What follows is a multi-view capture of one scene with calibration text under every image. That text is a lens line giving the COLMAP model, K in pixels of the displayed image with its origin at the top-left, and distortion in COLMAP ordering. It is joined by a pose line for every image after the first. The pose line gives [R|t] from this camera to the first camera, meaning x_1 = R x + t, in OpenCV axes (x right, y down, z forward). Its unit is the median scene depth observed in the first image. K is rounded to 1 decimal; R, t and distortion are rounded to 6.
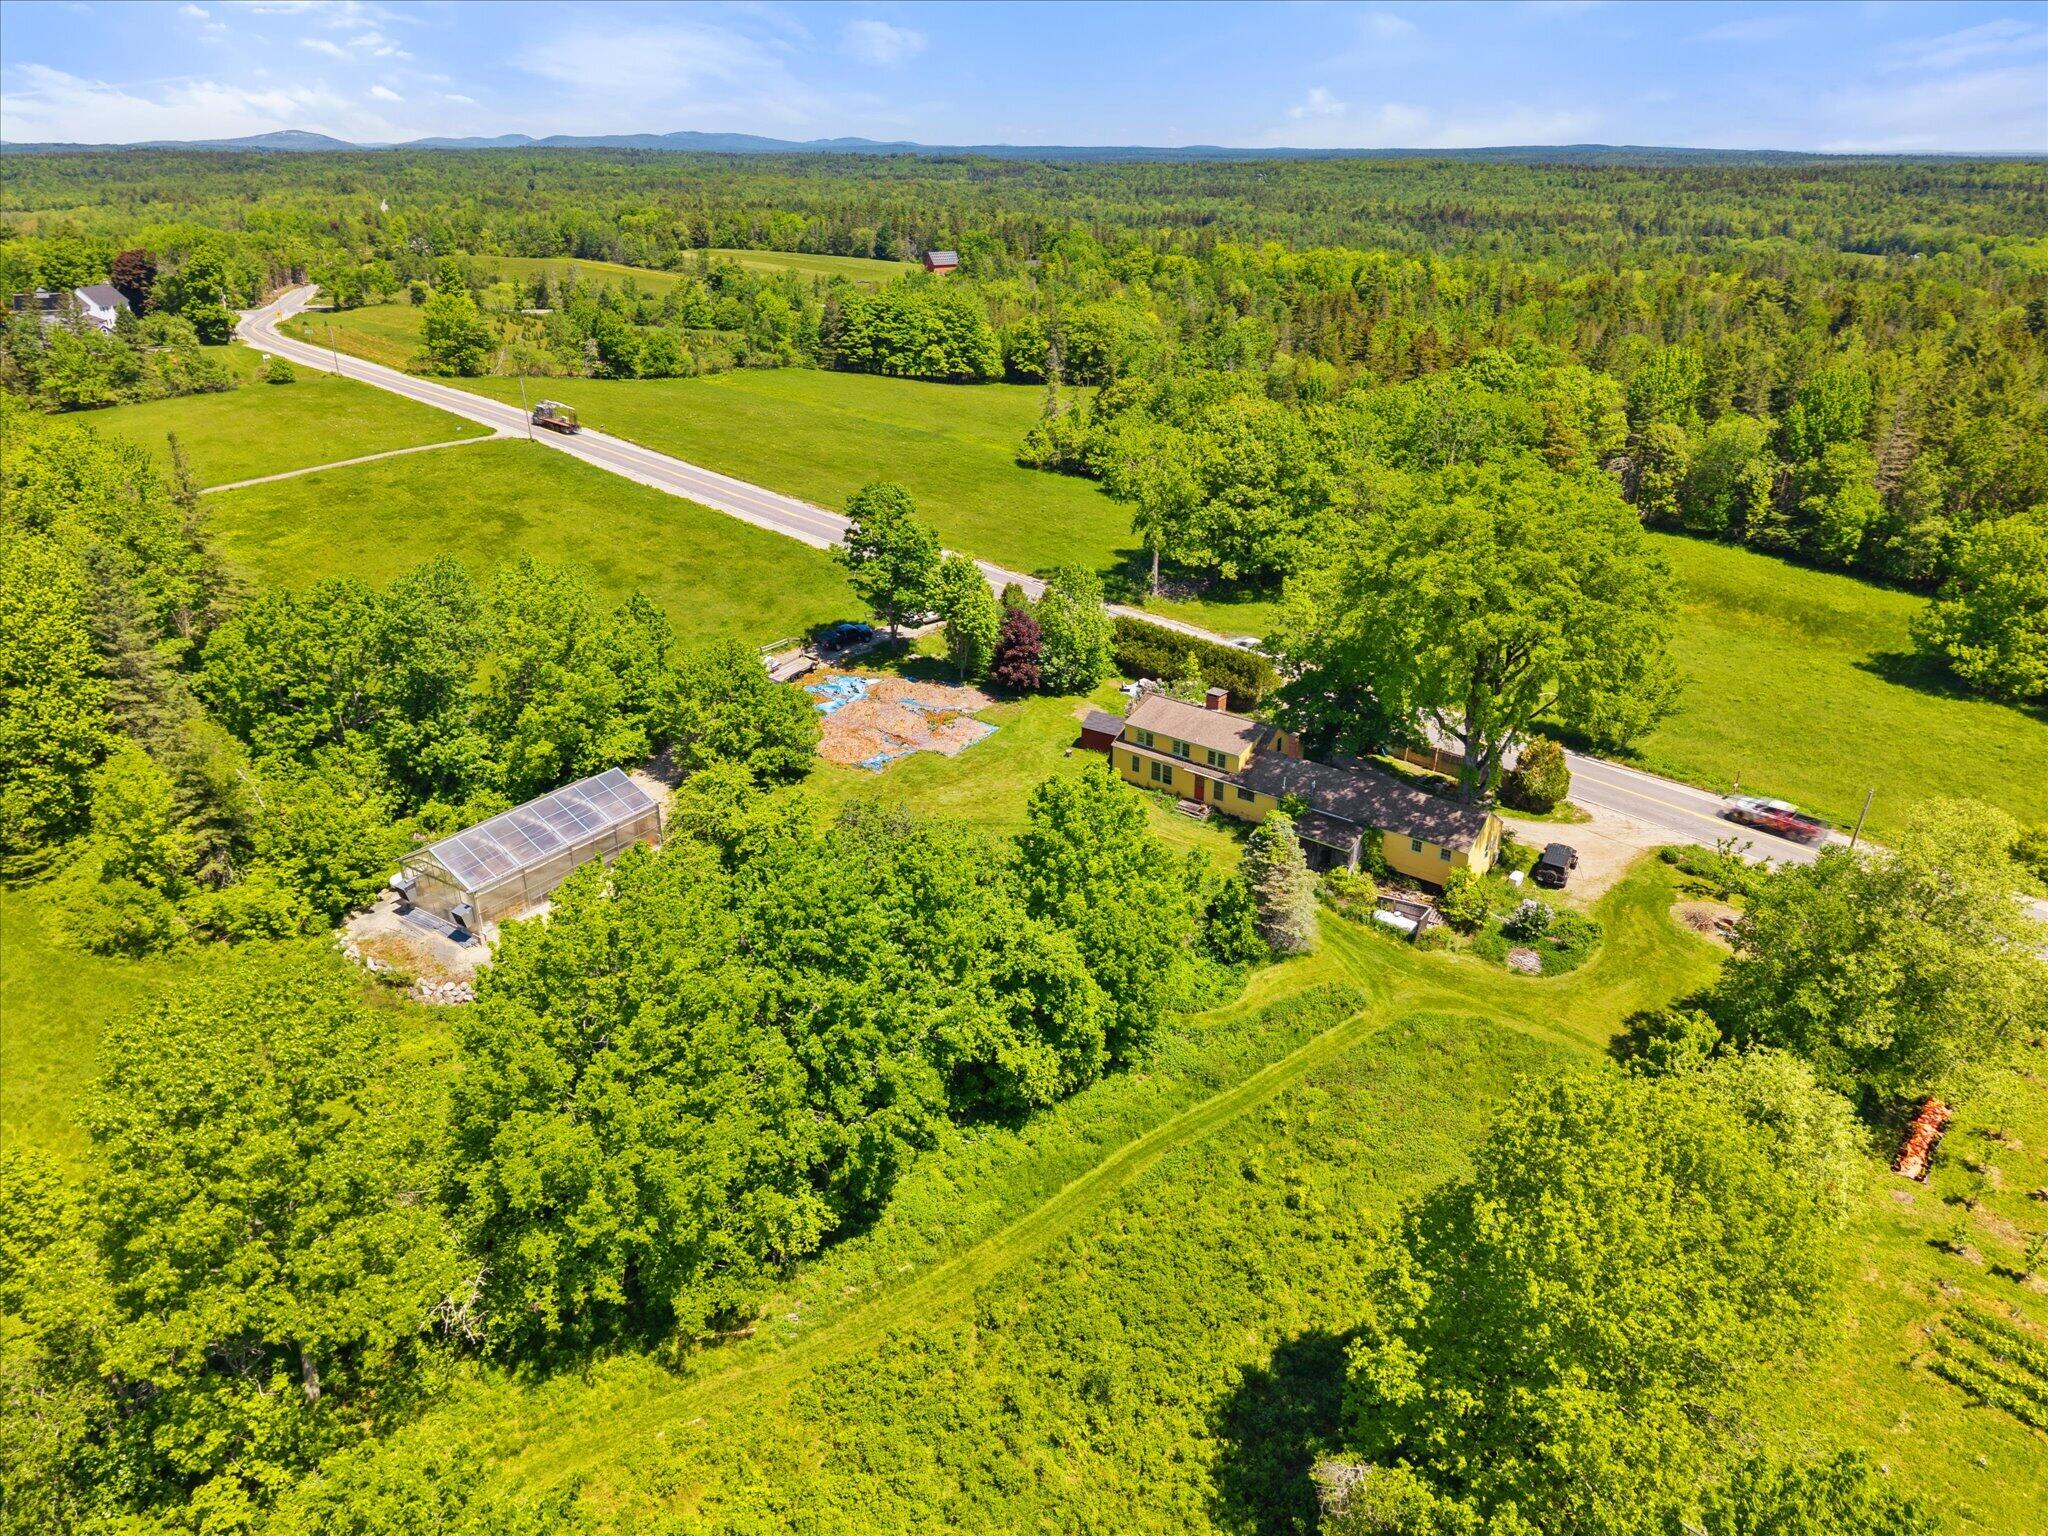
lens RADIAL K [[1367.6, 0, 1027.7], [0, 1367.6, 771.9], [0, 0, 1]] dist [0.025921, -0.027575]
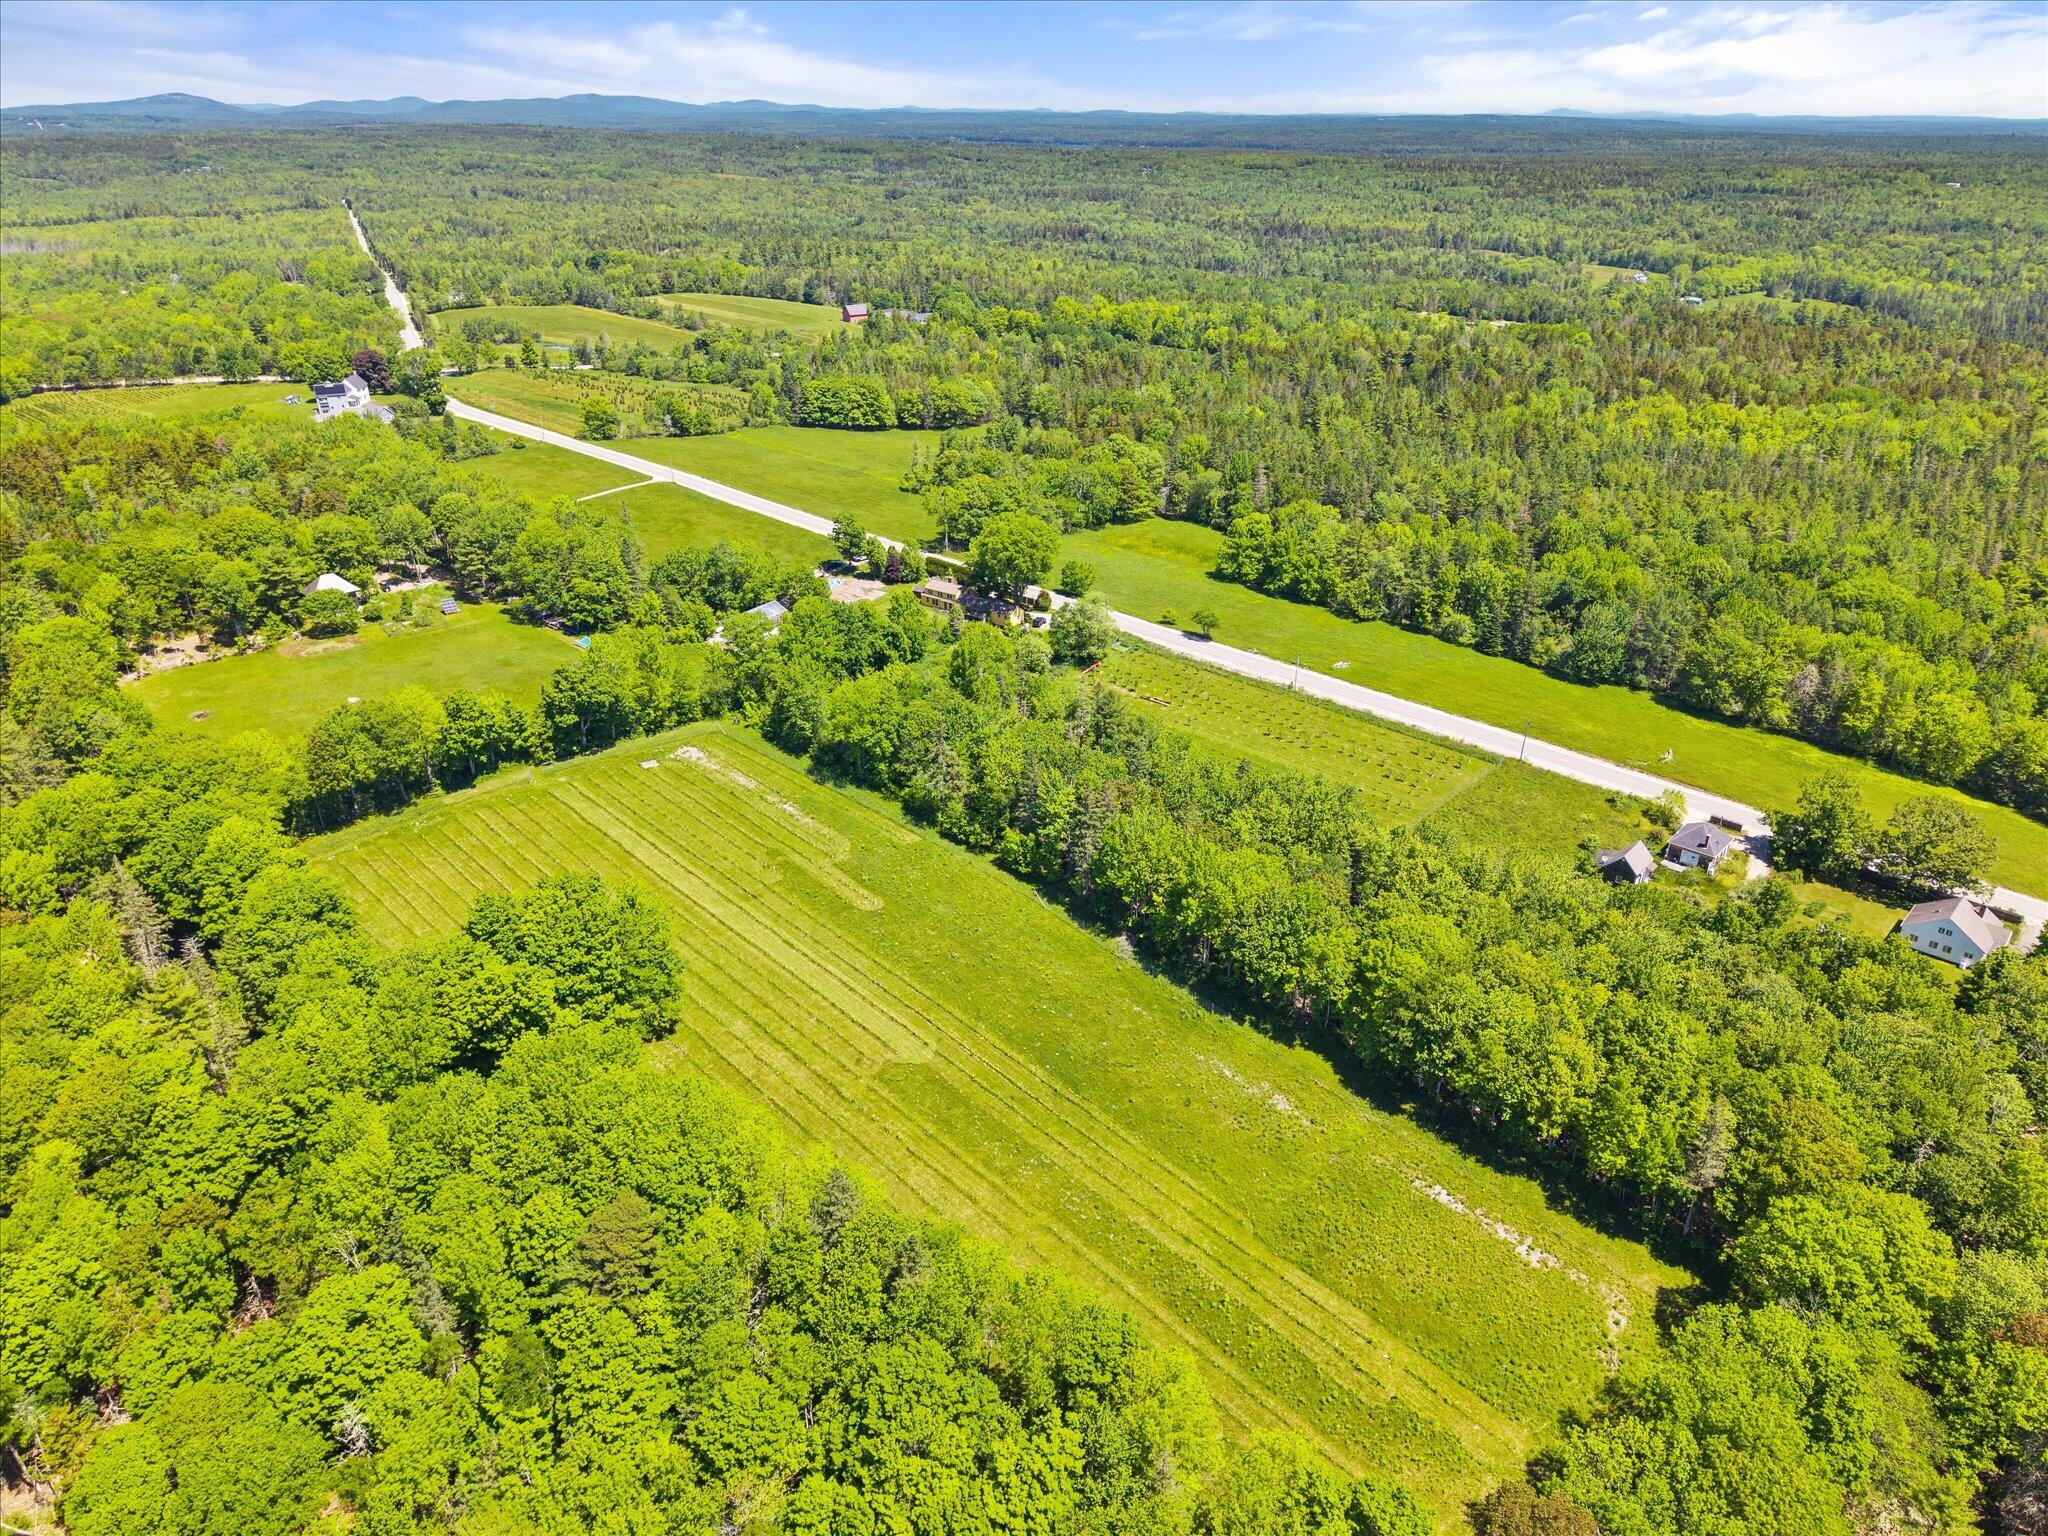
lens RADIAL K [[1367.6, 0, 1027.7], [0, 1367.6, 771.9], [0, 0, 1]] dist [0.025921, -0.027575]
pose [[0.998091, -0.022299, 0.057594, 0.089132], [0.020926, 0.999485, 0.024340, 0.249170], [-0.058107, -0.023088, 0.998043, -1.730194]]
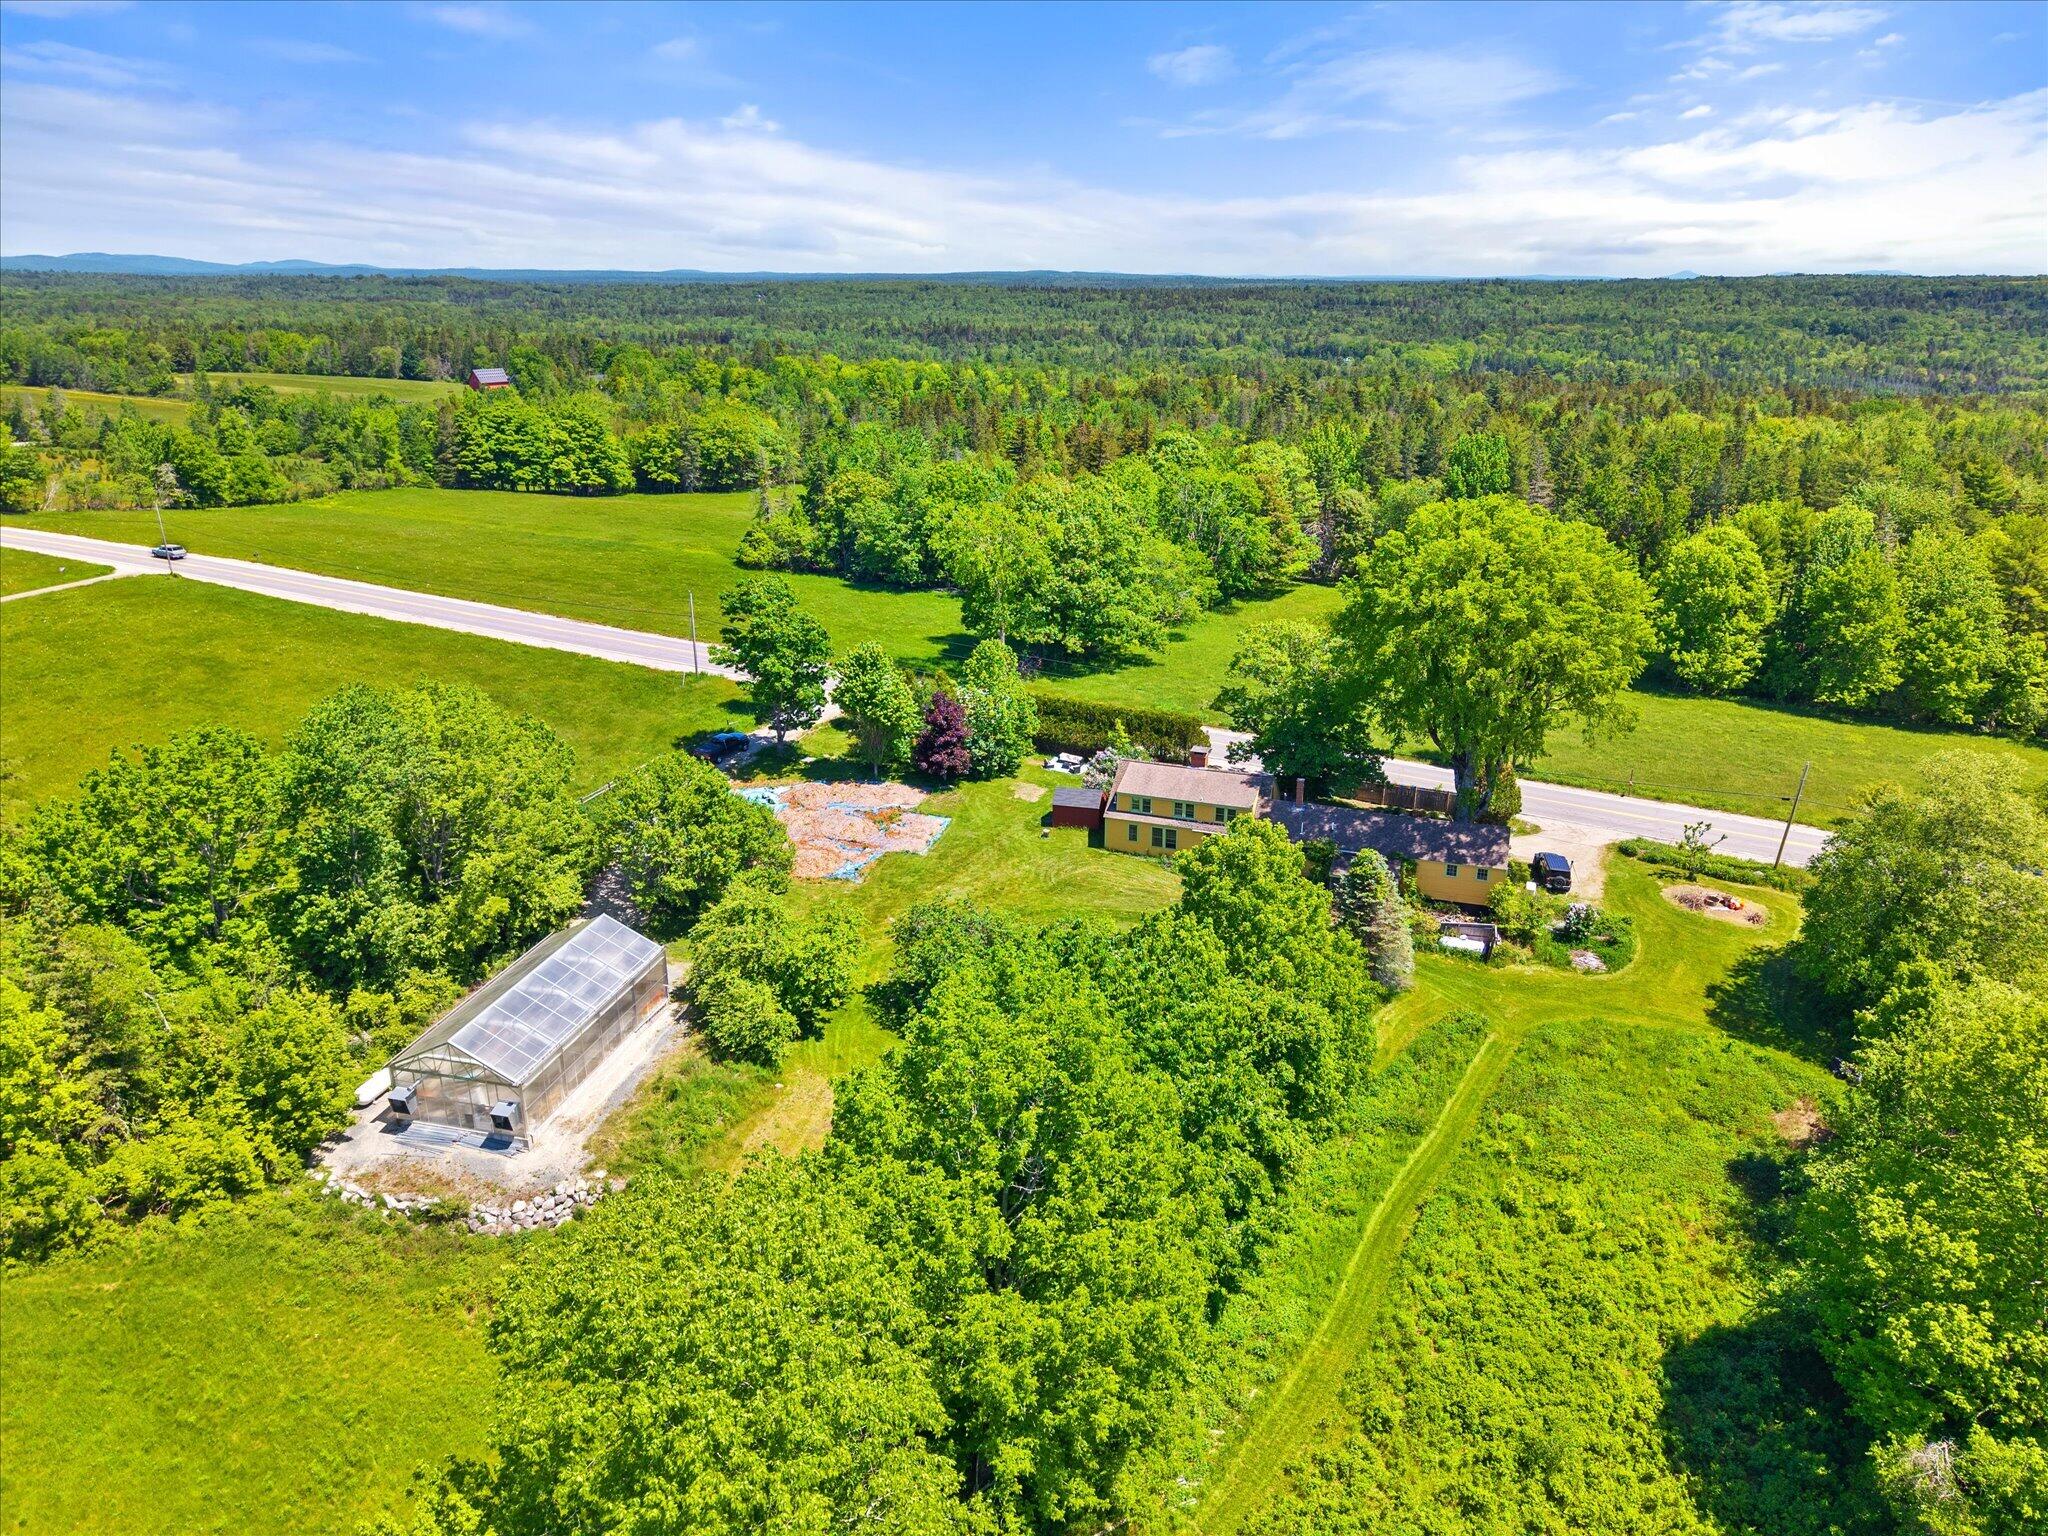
lens RADIAL K [[1383.3, 0, 1027.1], [0, 1383.3, 719.7], [0, 0, 1]] dist [0.029331, -0.033946]
pose [[0.940070, -0.103189, 0.324994, -0.222991], [0.139898, 0.985917, -0.091627, -0.004266], [-0.310963, 0.131602, 0.941267, 0.065738]]
